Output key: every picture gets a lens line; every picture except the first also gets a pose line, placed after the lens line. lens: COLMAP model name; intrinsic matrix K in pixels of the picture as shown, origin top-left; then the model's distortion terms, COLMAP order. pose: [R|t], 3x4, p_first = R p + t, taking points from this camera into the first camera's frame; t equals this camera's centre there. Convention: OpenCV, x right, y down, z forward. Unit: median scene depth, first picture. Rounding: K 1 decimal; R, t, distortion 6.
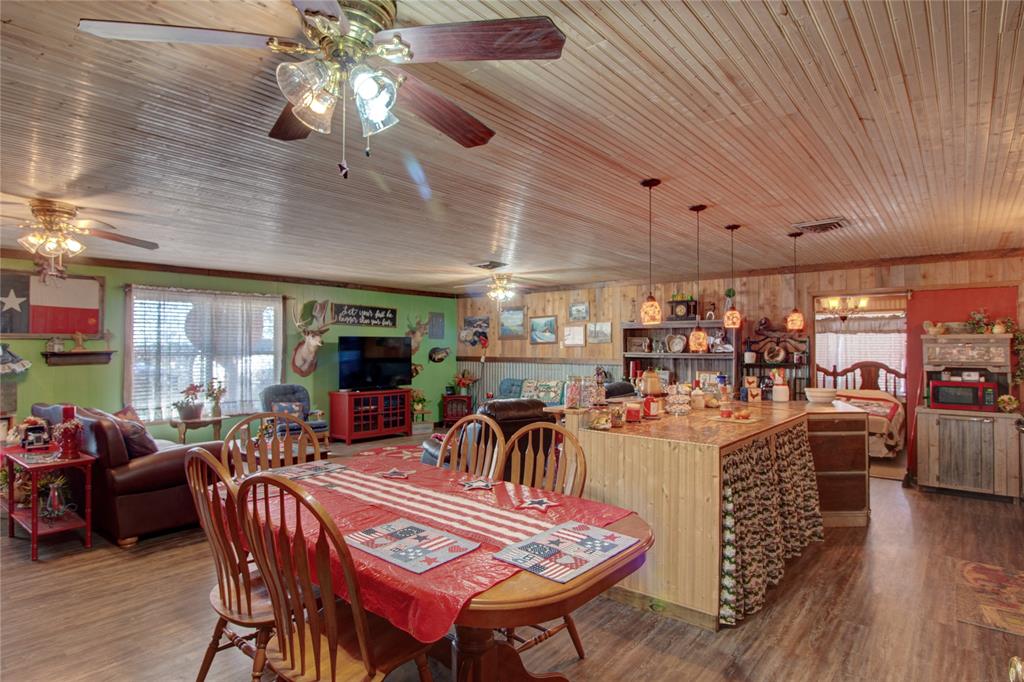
lens RADIAL K [[553.1, 0, 507.9], [0, 553.1, 338.3], [0, 0, 1]] dist [0.007240, -0.014548]
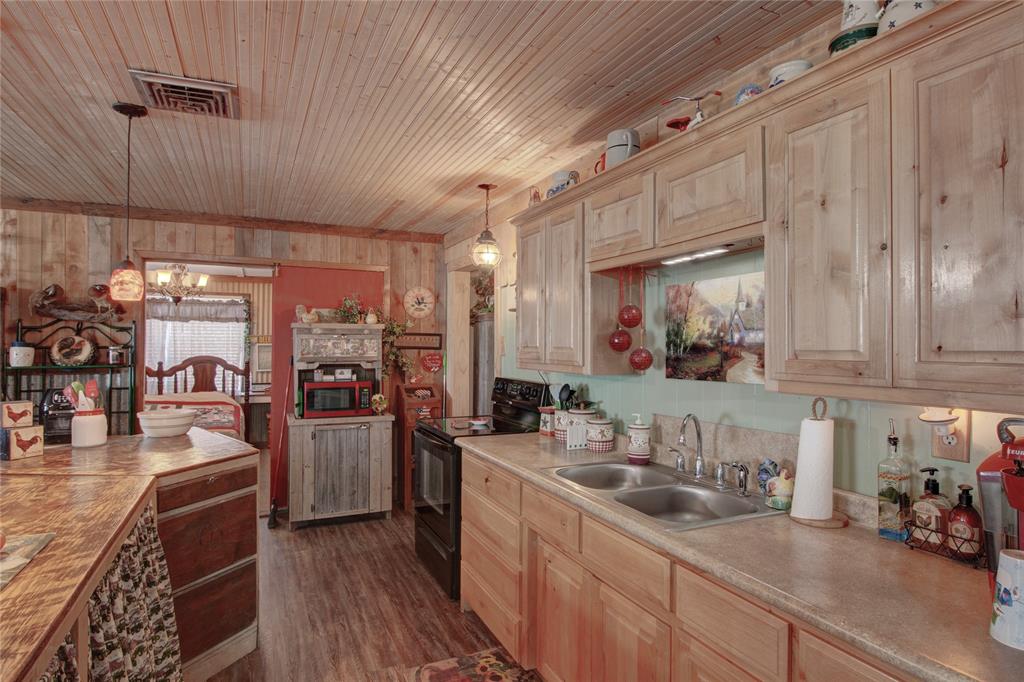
lens RADIAL K [[553.1, 0, 507.9], [0, 553.1, 338.3], [0, 0, 1]] dist [0.007240, -0.014548]
pose [[0.431189, 0.004988, 0.902248, 0.170071], [-0.019733, 0.999798, 0.003903, 0.005834], [-0.902046, -0.019487, 0.431200, 0.369727]]
